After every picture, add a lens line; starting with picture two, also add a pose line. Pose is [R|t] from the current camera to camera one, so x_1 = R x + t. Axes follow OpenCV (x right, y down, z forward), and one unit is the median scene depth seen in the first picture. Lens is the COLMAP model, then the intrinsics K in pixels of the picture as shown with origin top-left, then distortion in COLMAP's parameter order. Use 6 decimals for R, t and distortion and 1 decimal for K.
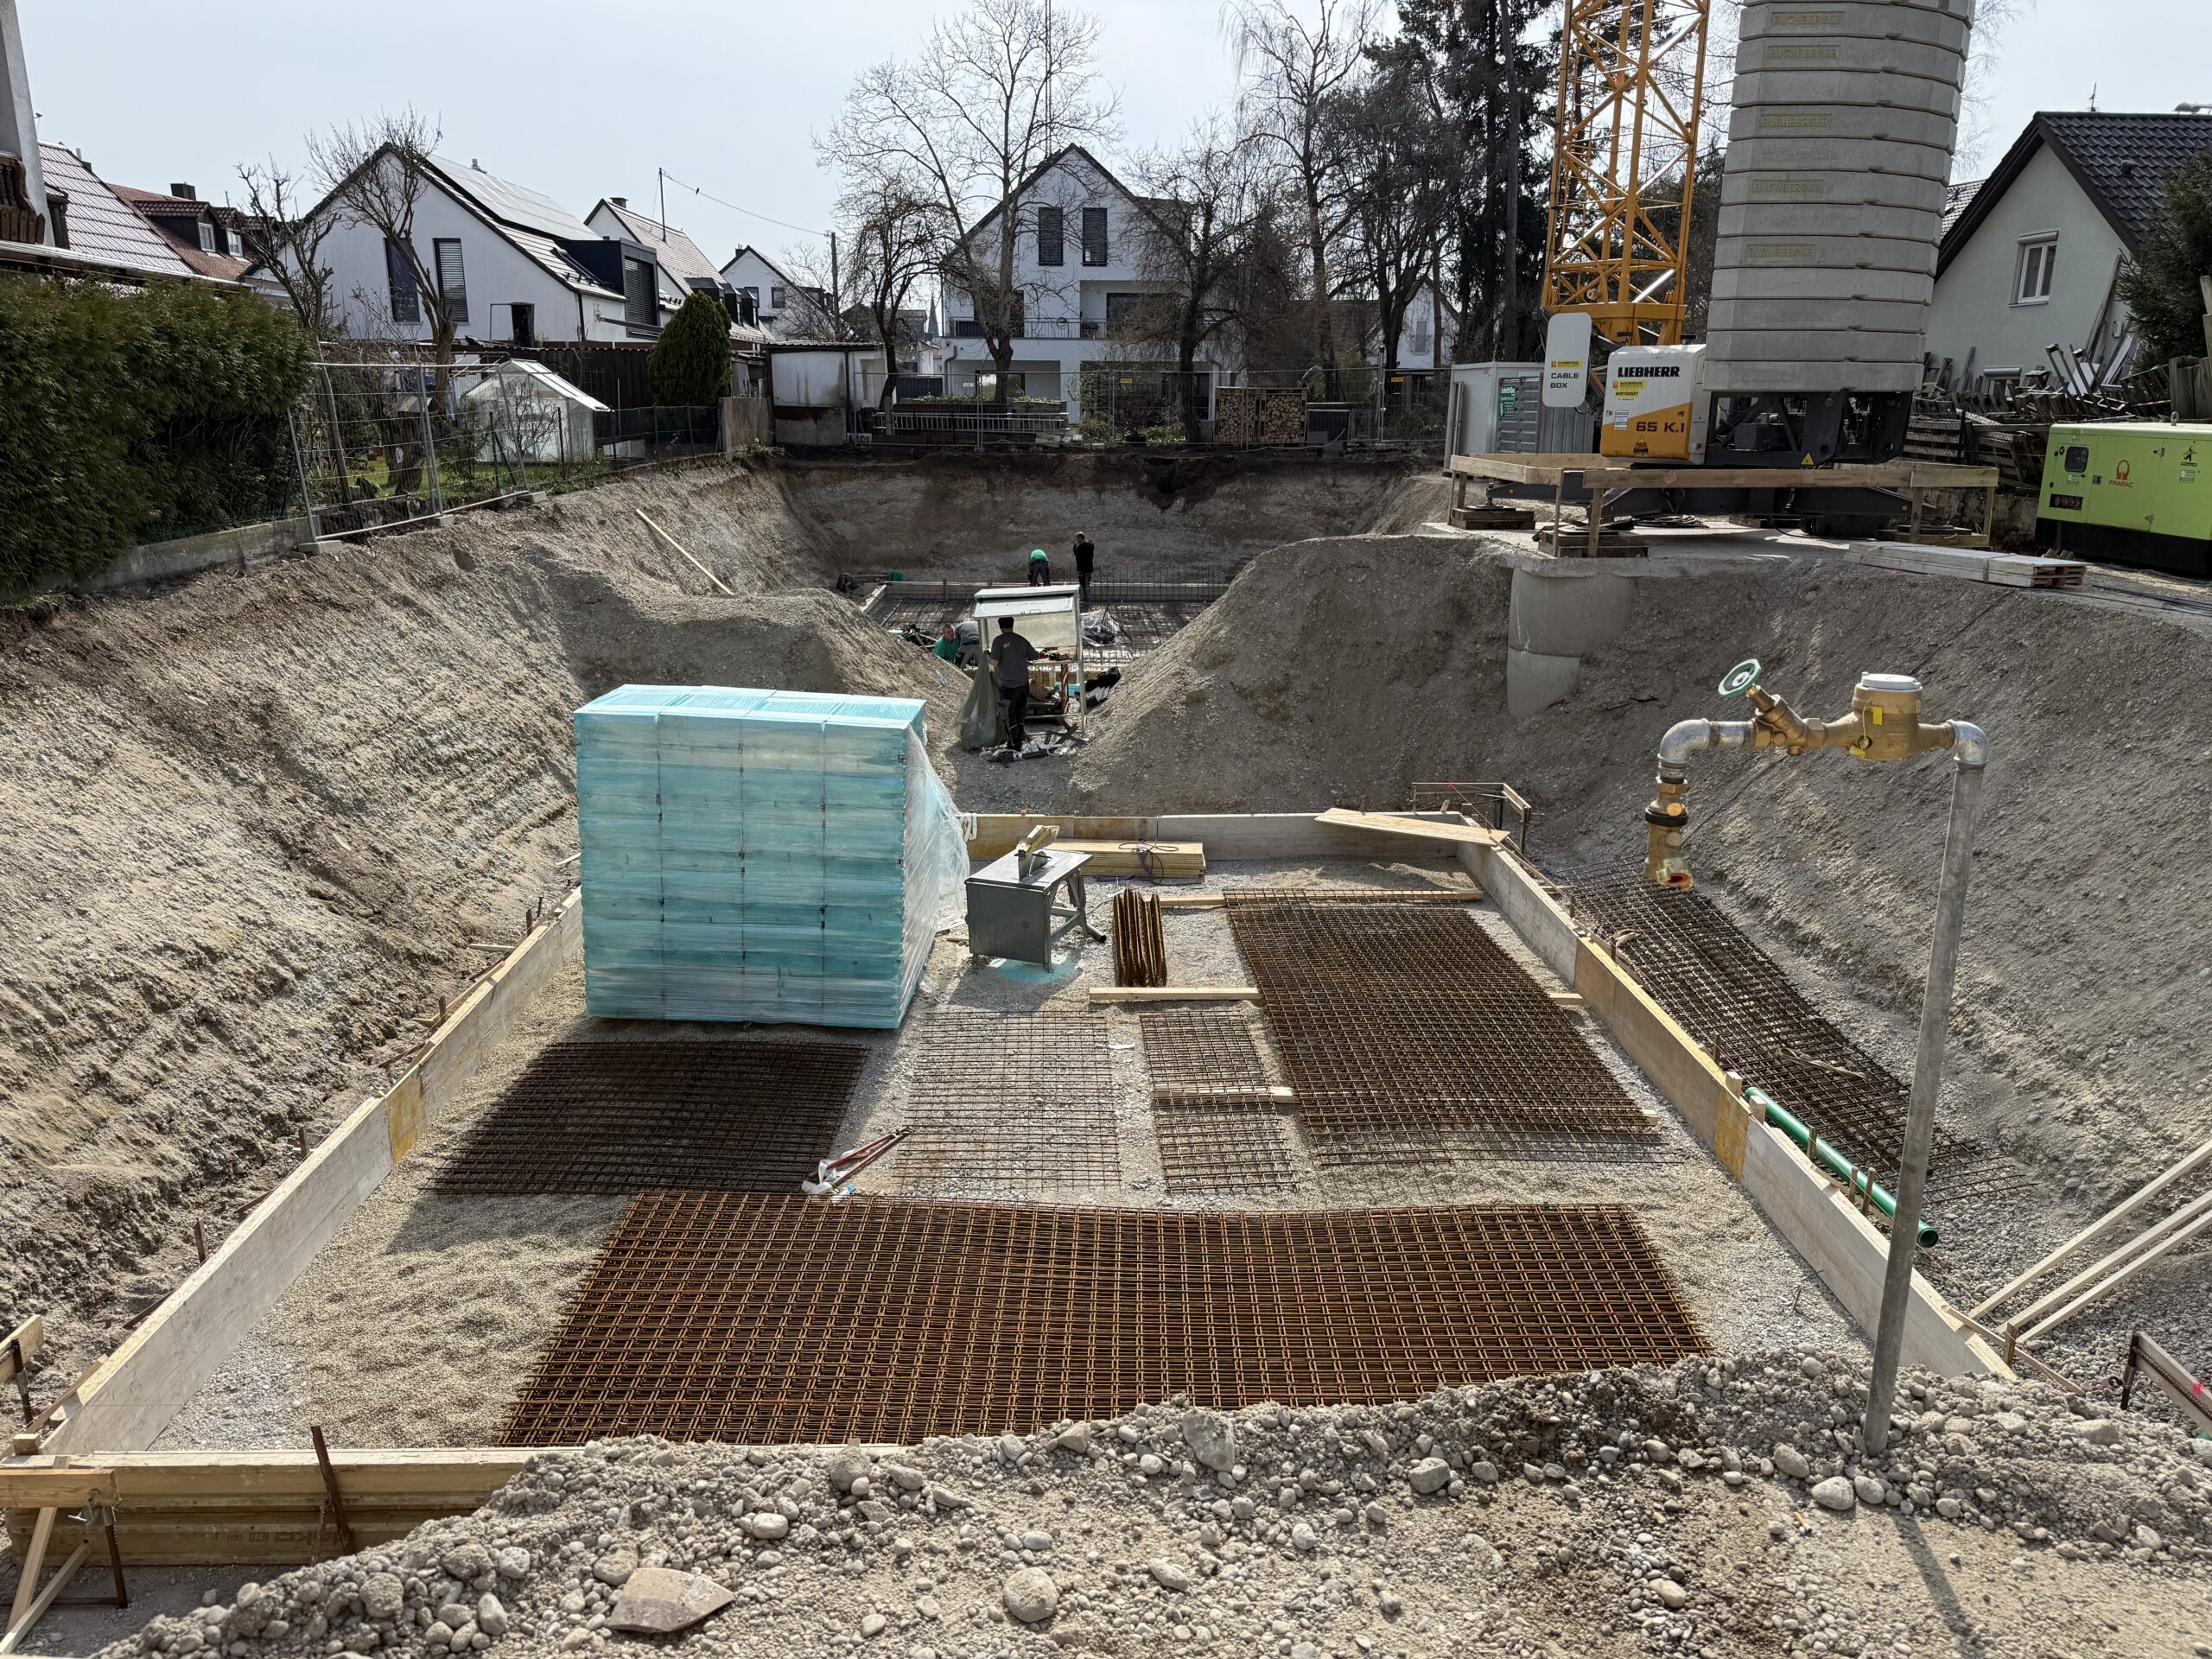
lens RADIAL K [[1529.1, 0, 1105.9], [0, 1529.1, 821.2], [0, 0, 1]] dist [0.049307, -0.065420]
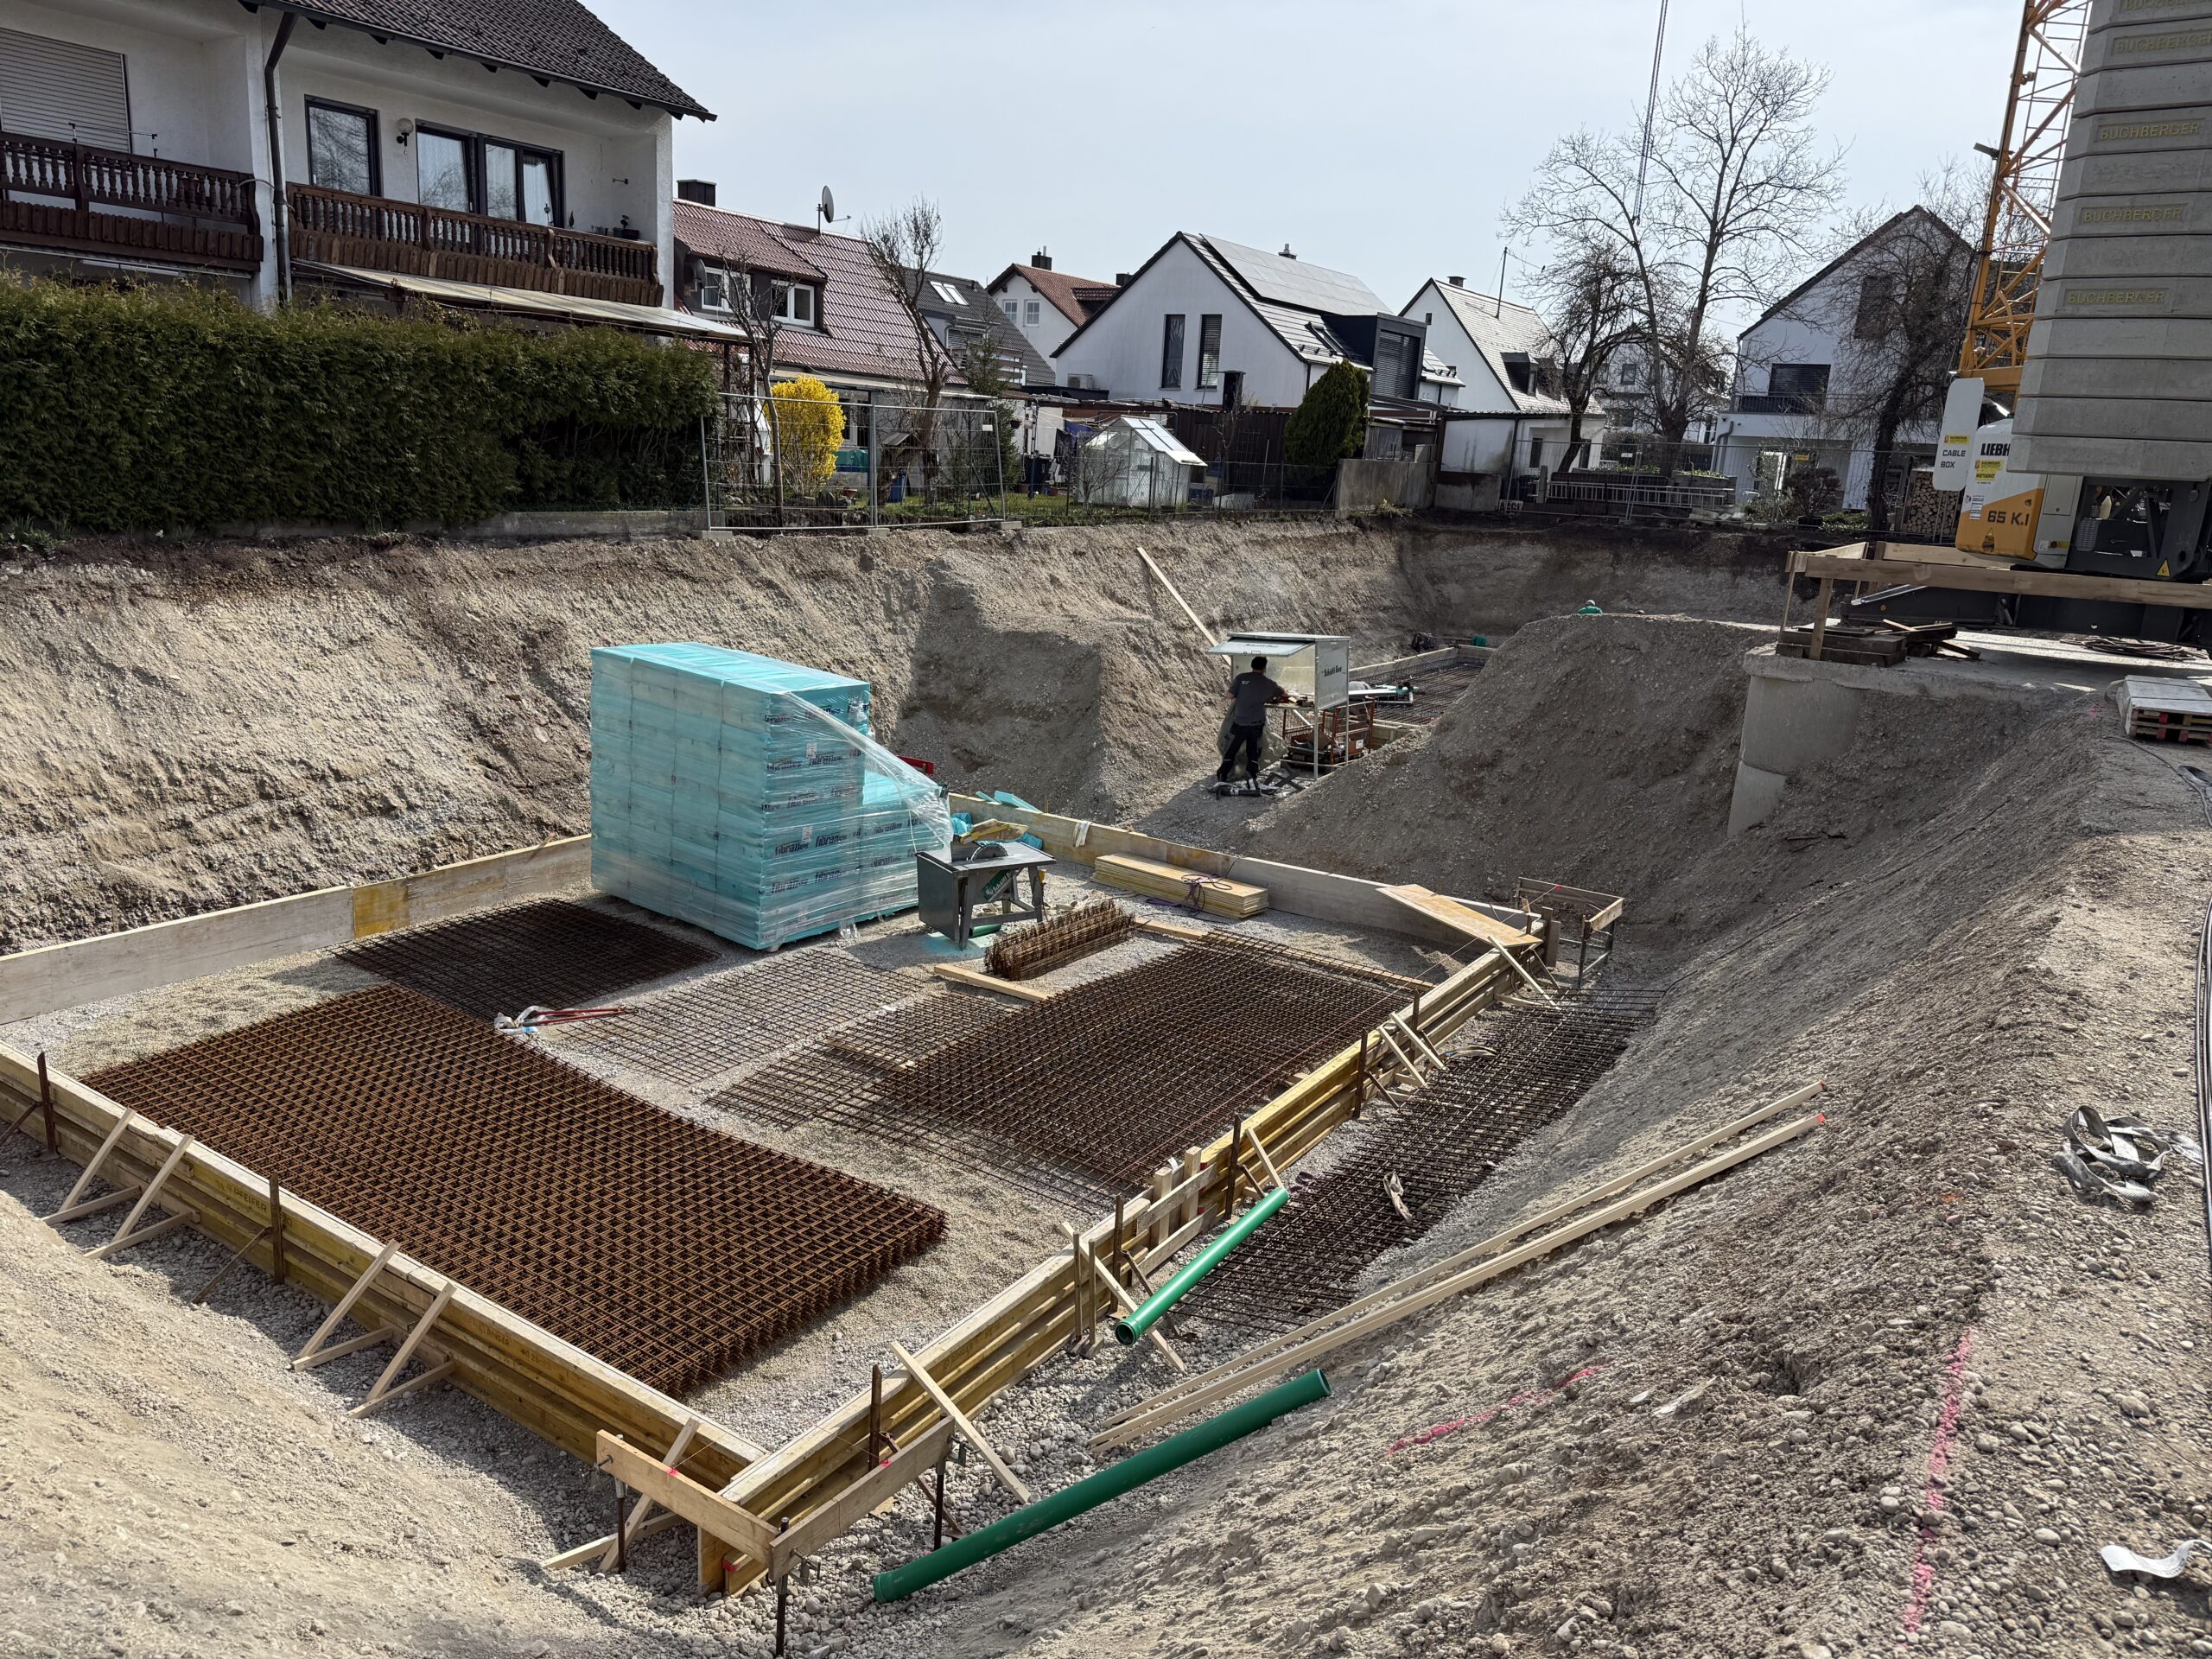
lens RADIAL K [[1529.1, 0, 1105.3], [0, 1529.1, 831.7], [0, 0, 1]] dist [0.049307, -0.065420]
pose [[0.821090, 0.176161, -0.542935, 0.643250], [-0.198637, 0.979916, 0.017541, -0.024528], [0.535121, 0.093444, 0.839591, 0.134659]]
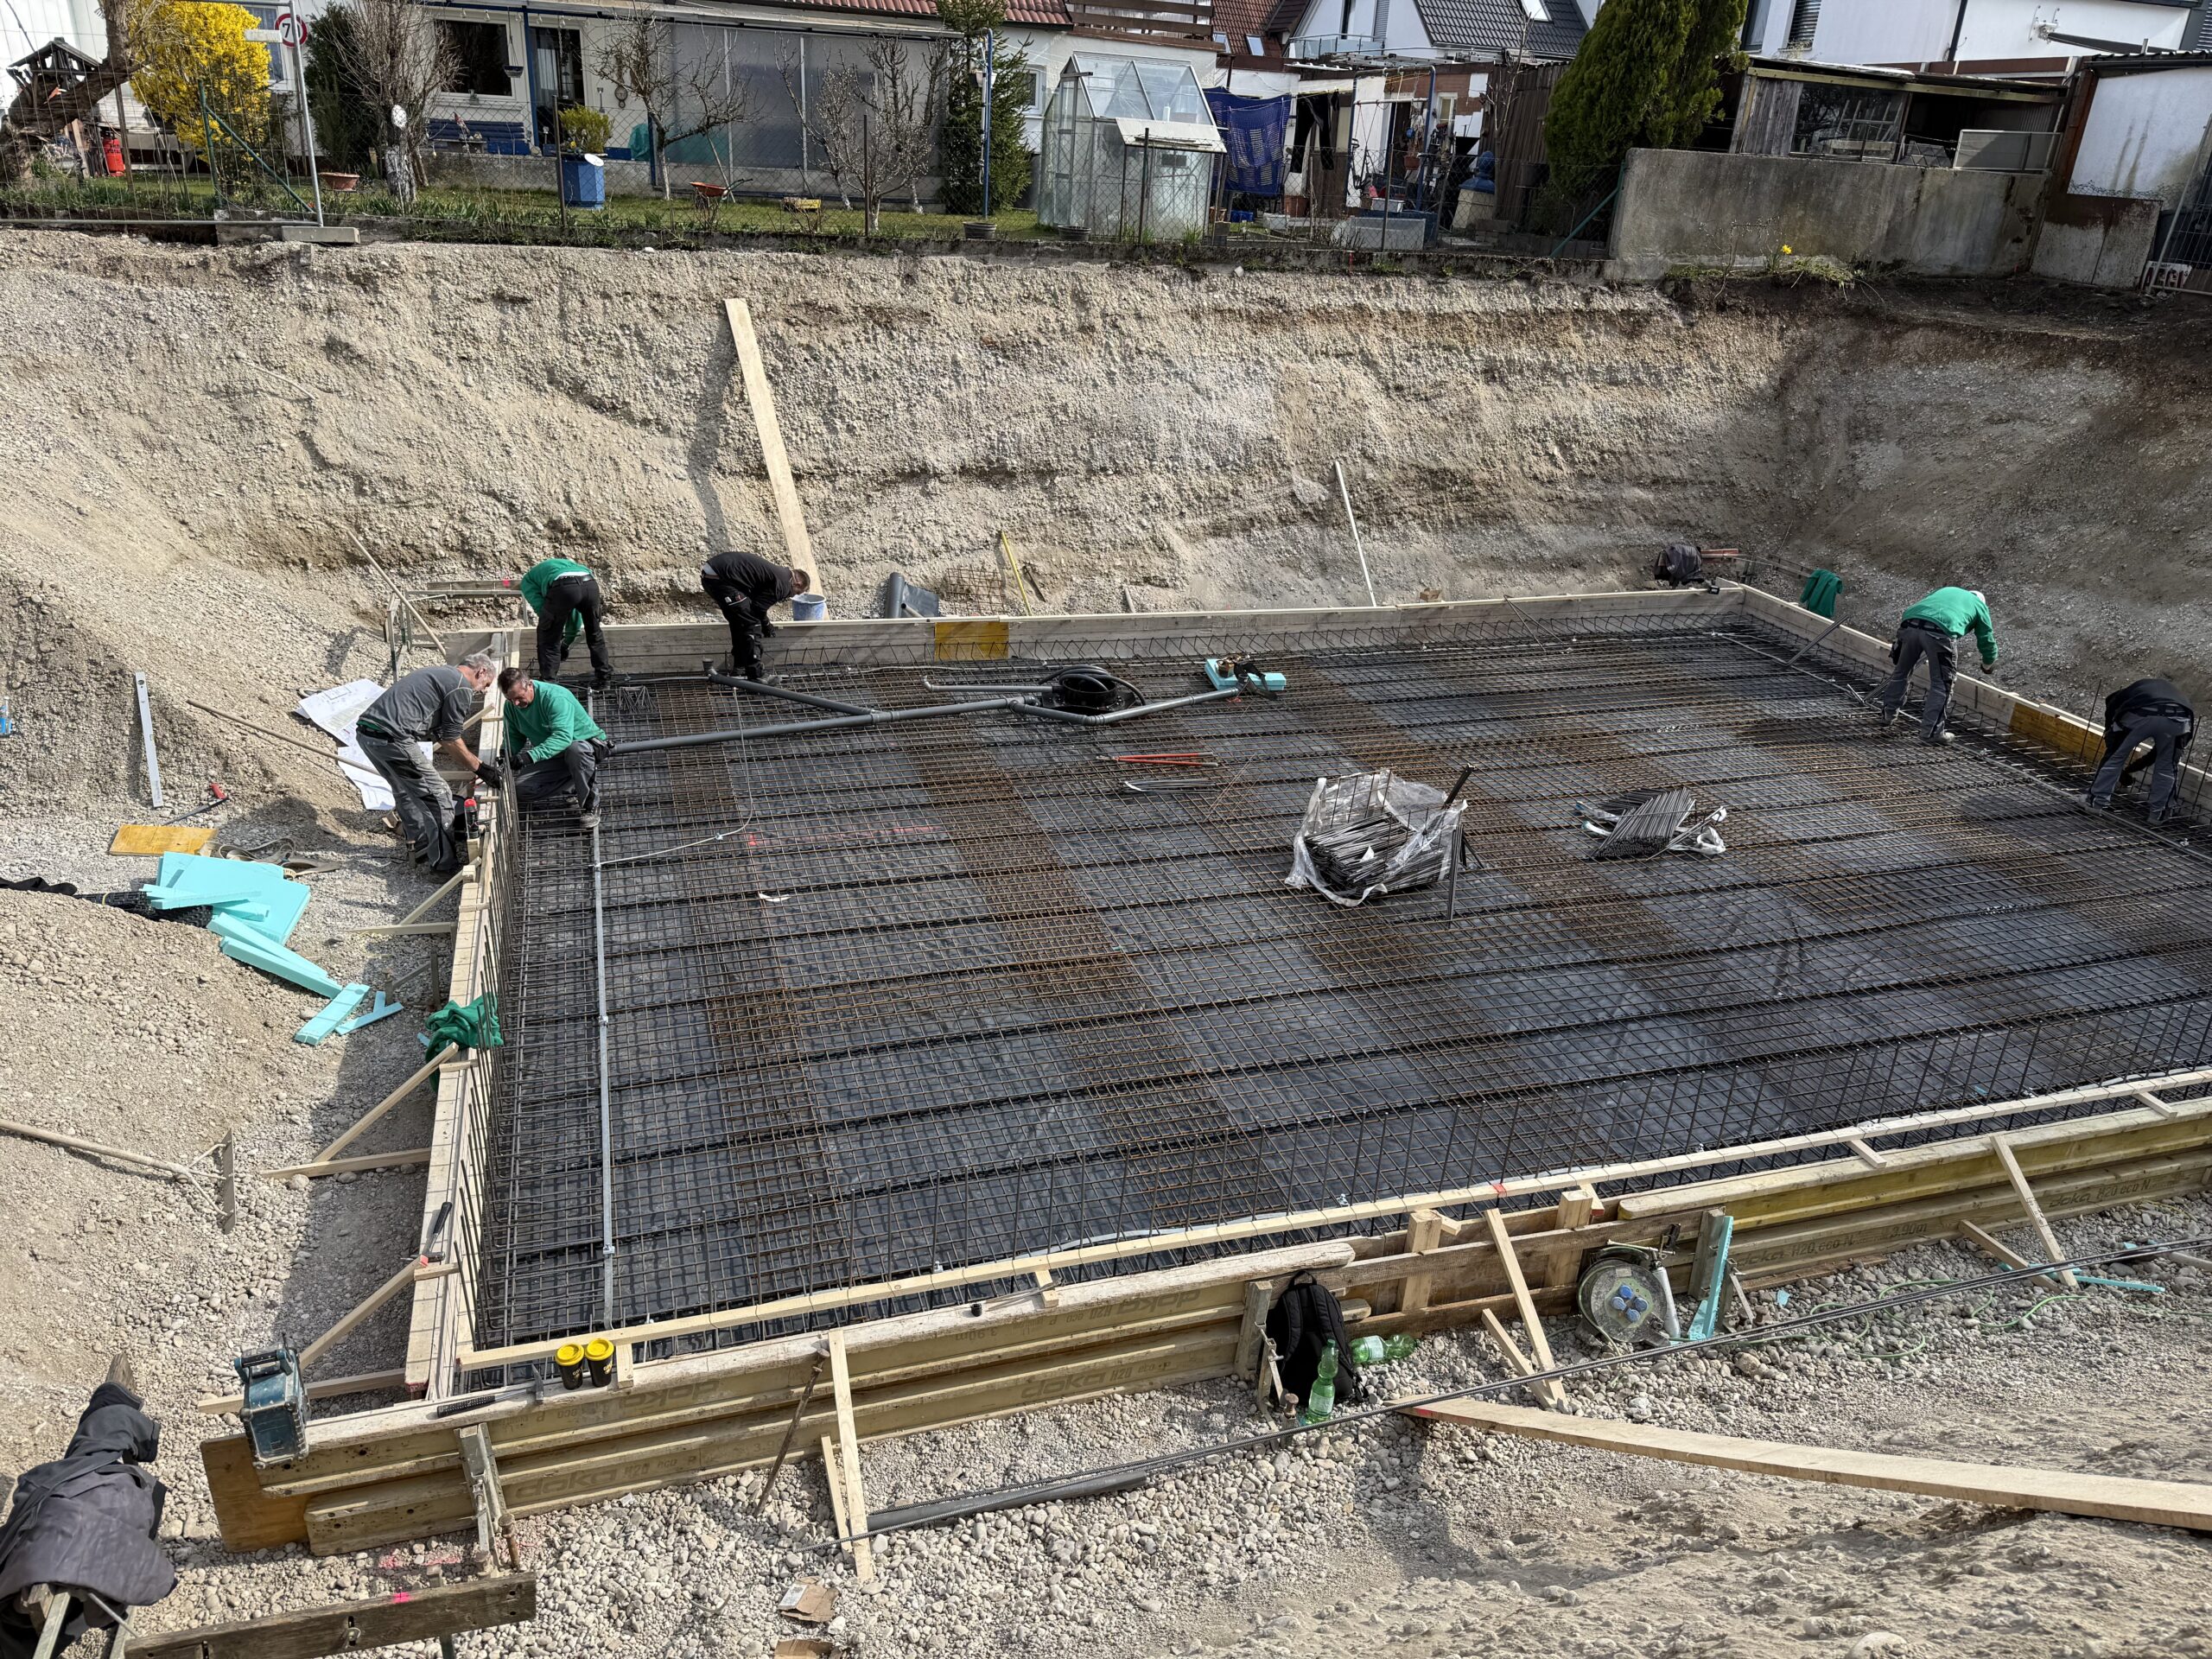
lens RADIAL K [[1529.1, 0, 1103.2], [0, 1529.1, 833.9], [0, 0, 1]] dist [0.049307, -0.065420]
pose [[0.281412, 0.401978, -0.871333, 0.611448], [-0.305149, 0.898381, 0.315903, -0.491858], [0.909775, 0.176988, 0.375479, 1.895599]]
